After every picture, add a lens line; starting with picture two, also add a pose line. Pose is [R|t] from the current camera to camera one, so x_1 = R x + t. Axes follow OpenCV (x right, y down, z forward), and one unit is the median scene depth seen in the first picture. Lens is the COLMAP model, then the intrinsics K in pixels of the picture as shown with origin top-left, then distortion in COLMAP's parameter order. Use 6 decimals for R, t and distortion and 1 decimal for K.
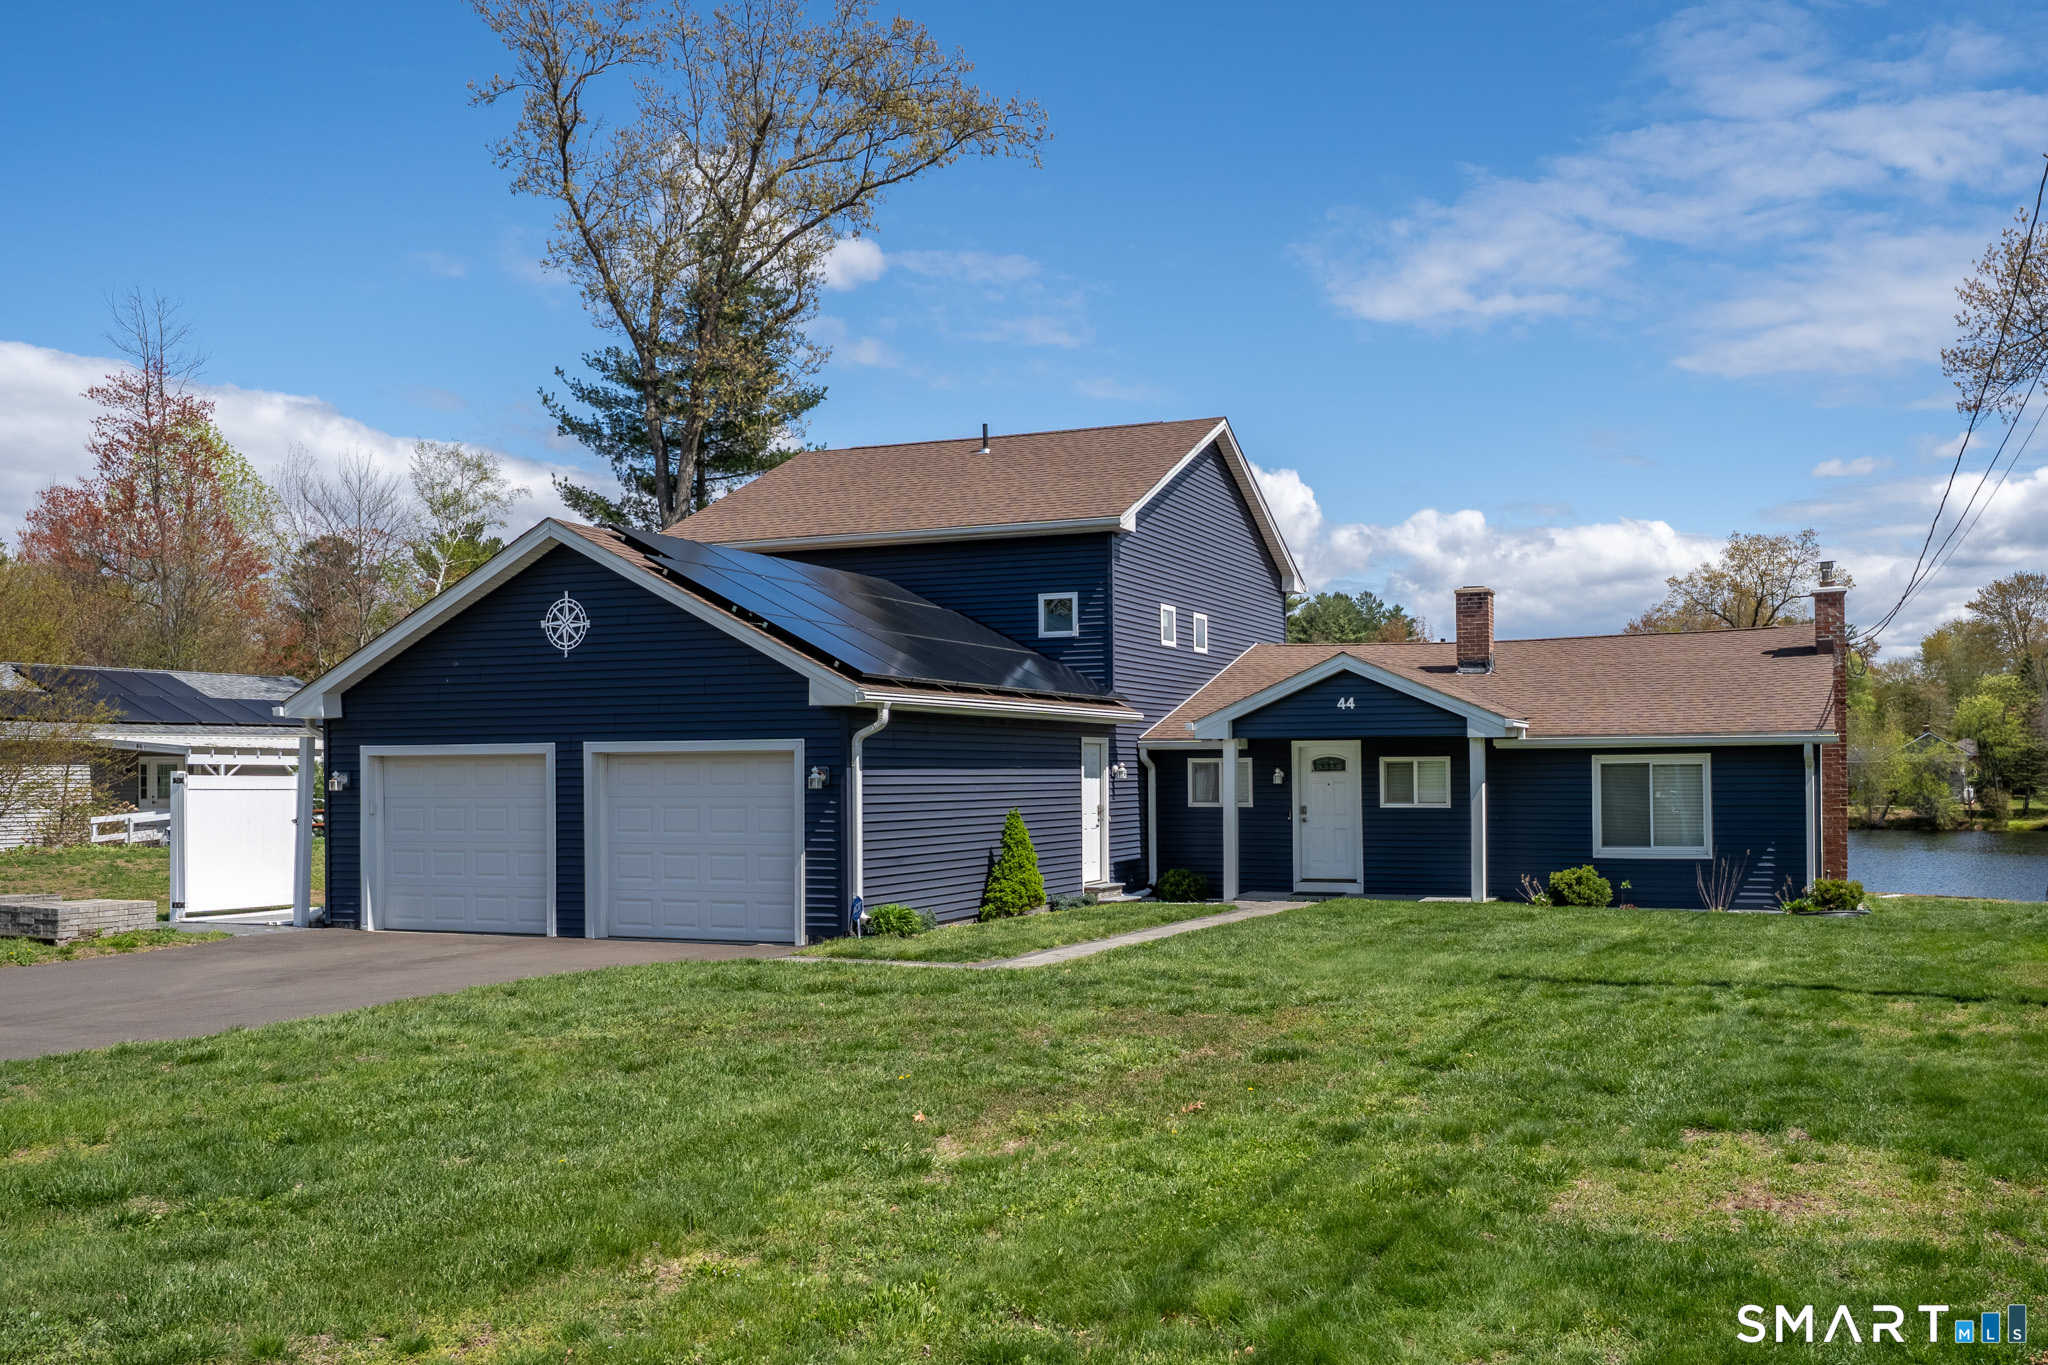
lens RADIAL K [[1700.1, 0, 1026.1], [0, 1700.1, 750.4], [0, 0, 1]] dist [0.002373, 0.001786]
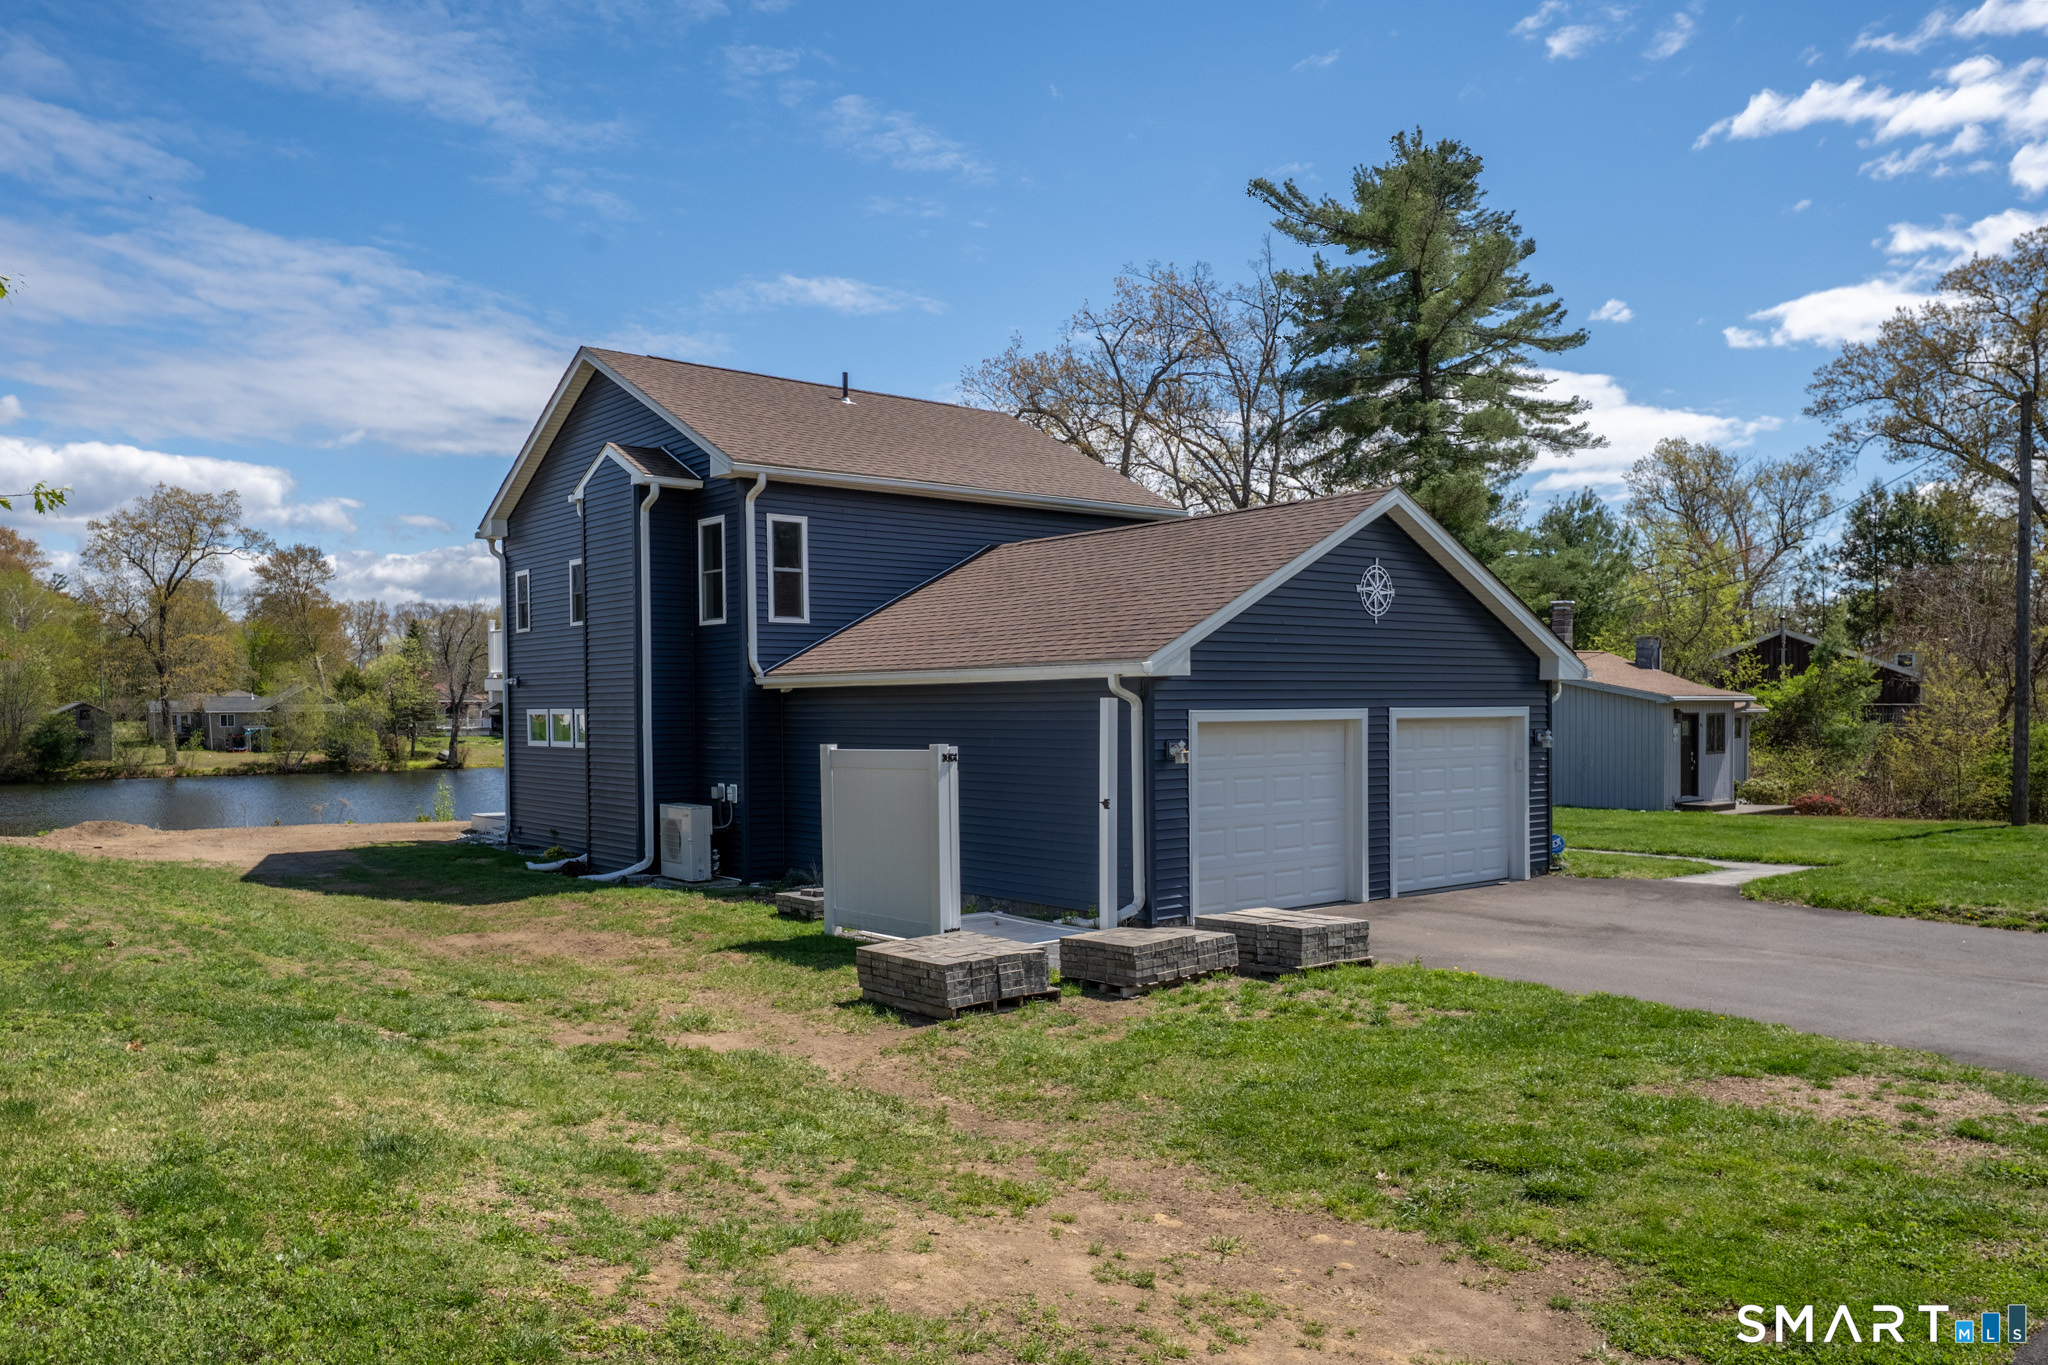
lens RADIAL K [[1564.4, 0, 1028.7], [0, 1564.4, 739.4], [0, 0, 1]] dist [0.012546, 0.004405]
pose [[0.444151, -0.015568, 0.895817, -0.155230], [-0.008109, 0.999738, 0.021394, -0.000577], [-0.895915, -0.016767, 0.443909, 0.100437]]
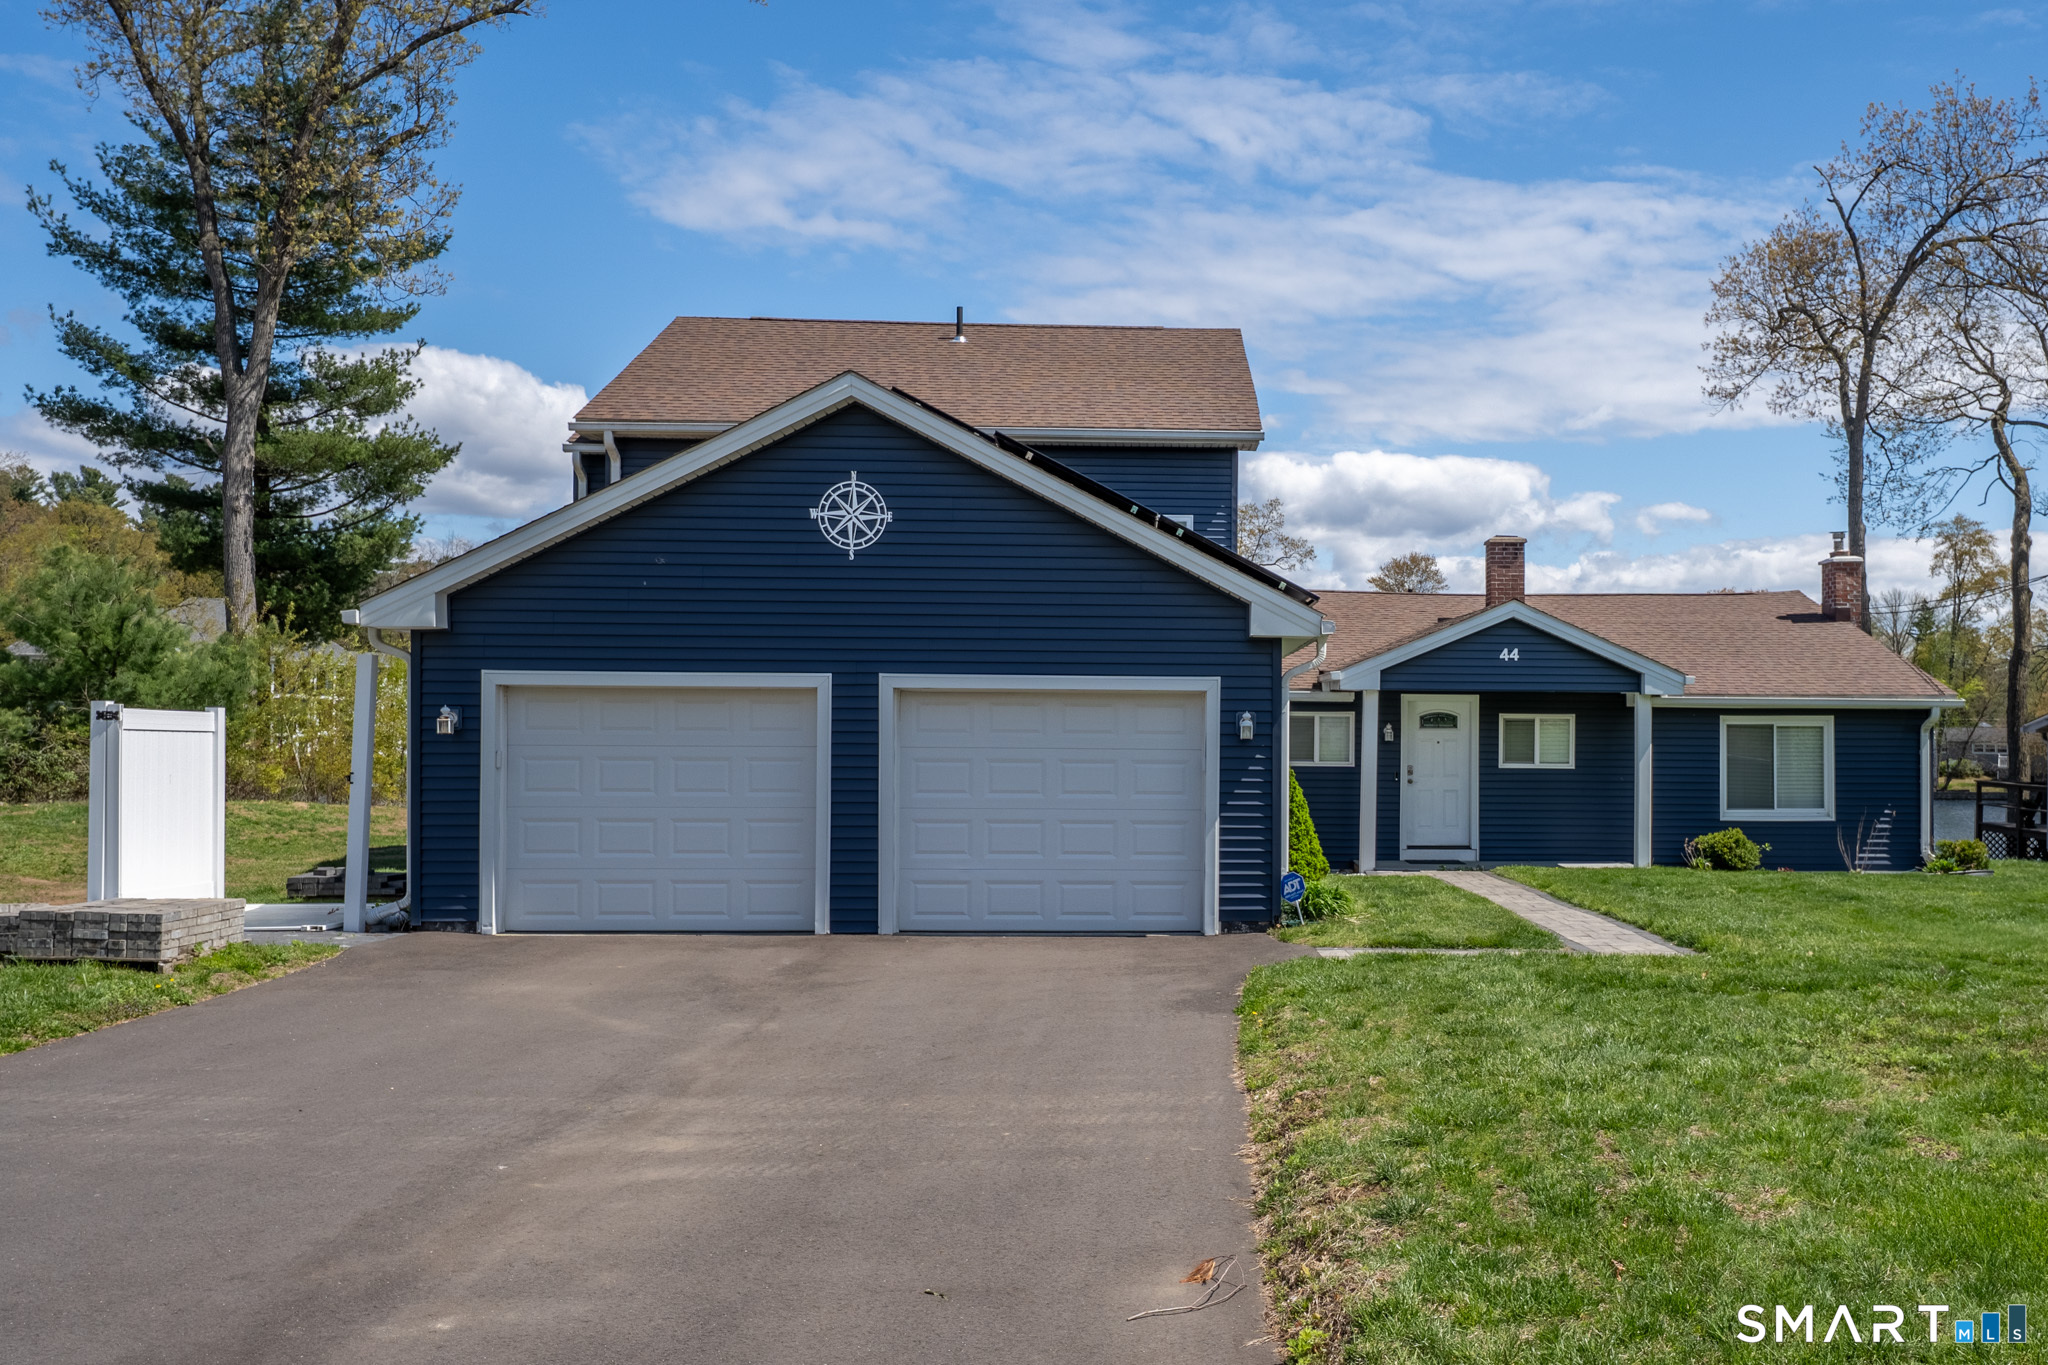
lens RADIAL K [[1881.4, 0, 1026.0], [0, 1881.4, 759.5], [0, 0, 1]] dist [0.102172, -0.346305]
pose [[0.900481, 0.007659, 0.434827, -0.073065], [-0.018689, 0.999603, 0.021097, 0.001840], [-0.434493, -0.027124, 0.900267, 0.028319]]
